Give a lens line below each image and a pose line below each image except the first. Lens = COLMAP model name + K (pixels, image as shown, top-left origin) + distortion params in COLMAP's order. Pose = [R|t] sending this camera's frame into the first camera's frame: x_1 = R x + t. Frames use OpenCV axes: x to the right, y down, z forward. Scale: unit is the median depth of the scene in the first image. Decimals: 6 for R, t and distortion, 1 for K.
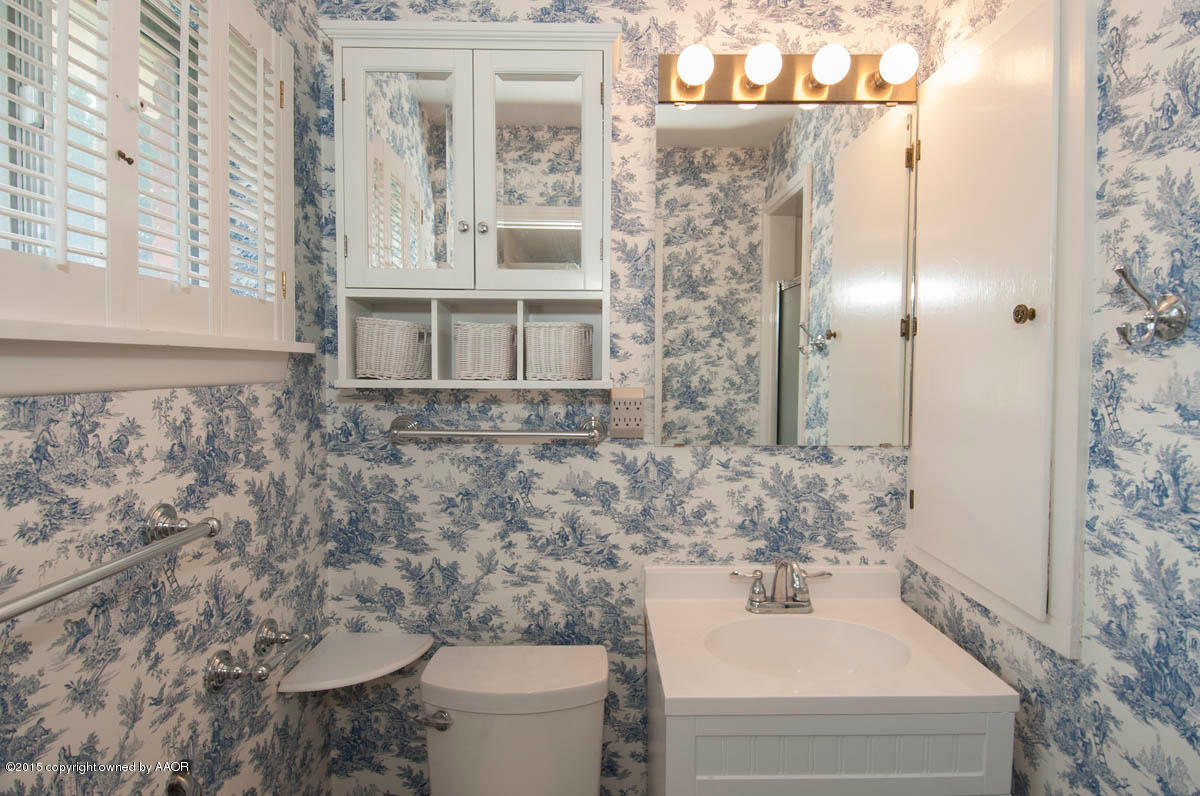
lens RADIAL K [[638.3, 0, 609.7], [0, 638.3, 387.3], [0, 0, 1]] dist [0.042886, -0.050137]
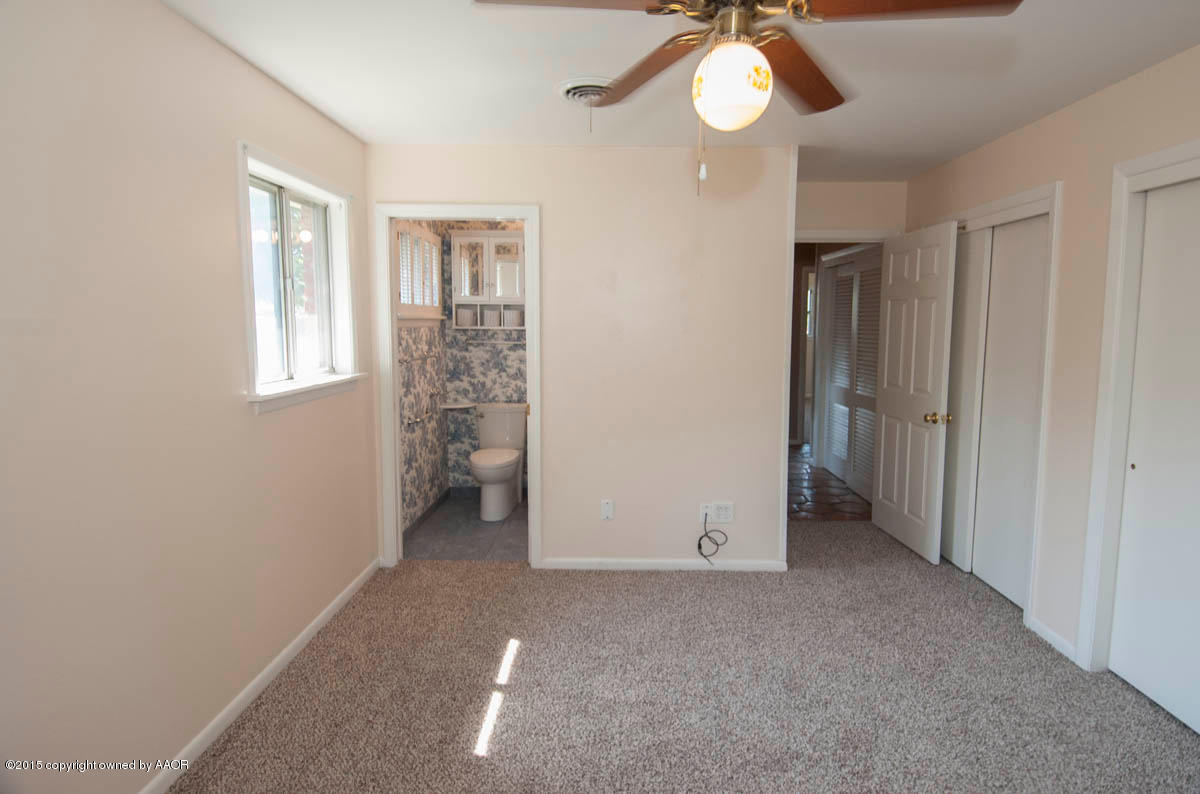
lens RADIAL K [[638.3, 0, 609.7], [0, 638.3, 386.3], [0, 0, 1]] dist [0.042886, -0.050137]
pose [[0.999846, 0.001970, -0.017430, 0.477283], [-0.000804, 0.997774, 0.066687, 0.075049], [0.017523, -0.066663, 0.997622, -2.352435]]
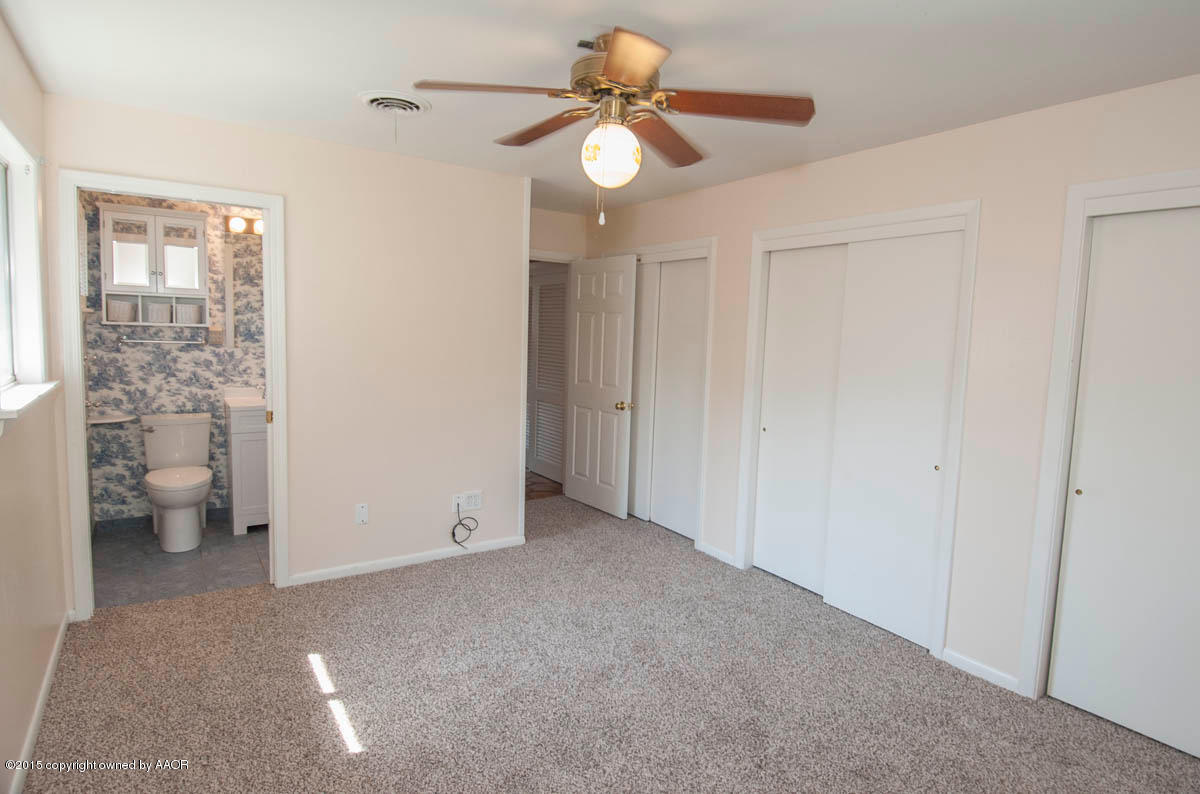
lens RADIAL K [[638.3, 0, 609.7], [0, 638.3, 386.3], [0, 0, 1]] dist [0.042886, -0.050137]
pose [[0.831687, -0.026107, 0.554630, -0.113504], [-0.009988, 0.998029, 0.061955, 0.069966], [-0.555154, -0.057068, 0.829787, -2.452003]]
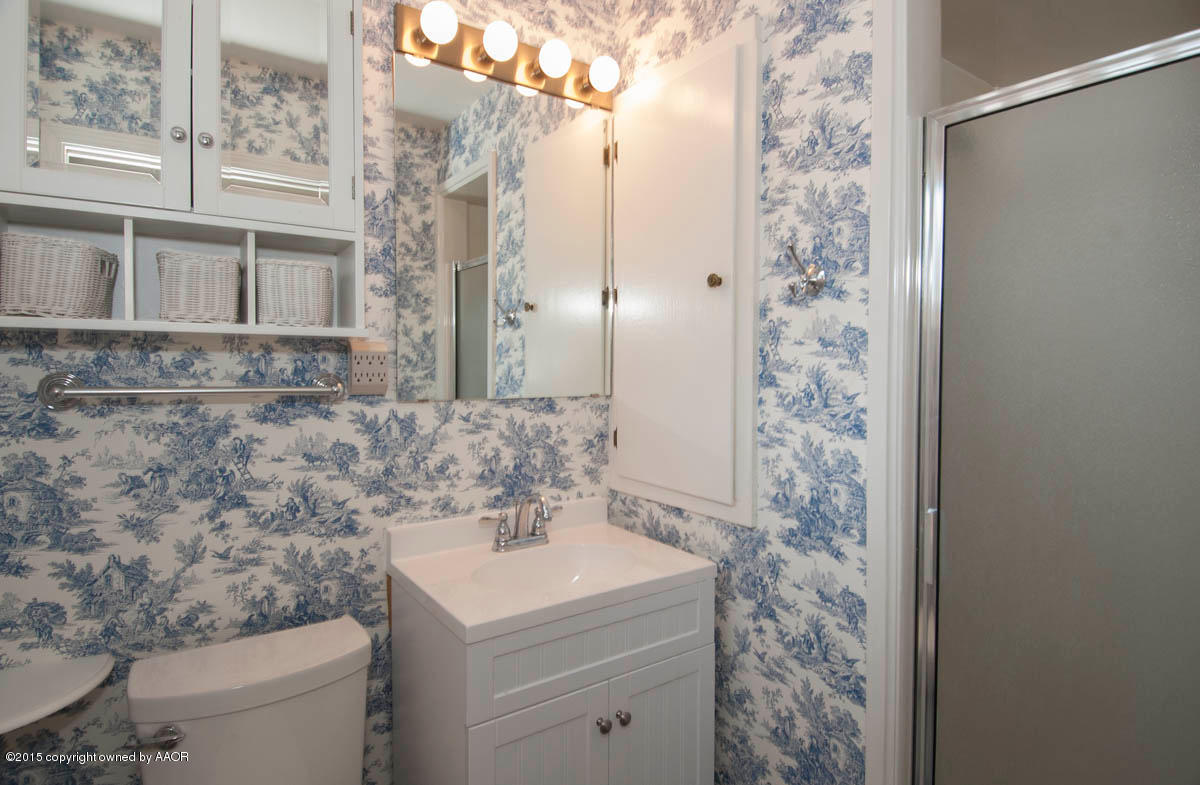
lens RADIAL K [[629.2, 0, 613.0], [0, 629.2, 382.7], [0, 0, 1]] dist [0.049662, -0.055544]
pose [[0.825751, -0.015749, 0.563815, -0.200696], [0.018789, 0.999823, 0.000409, 0.067418], [-0.563722, 0.010256, 0.825901, 0.018727]]
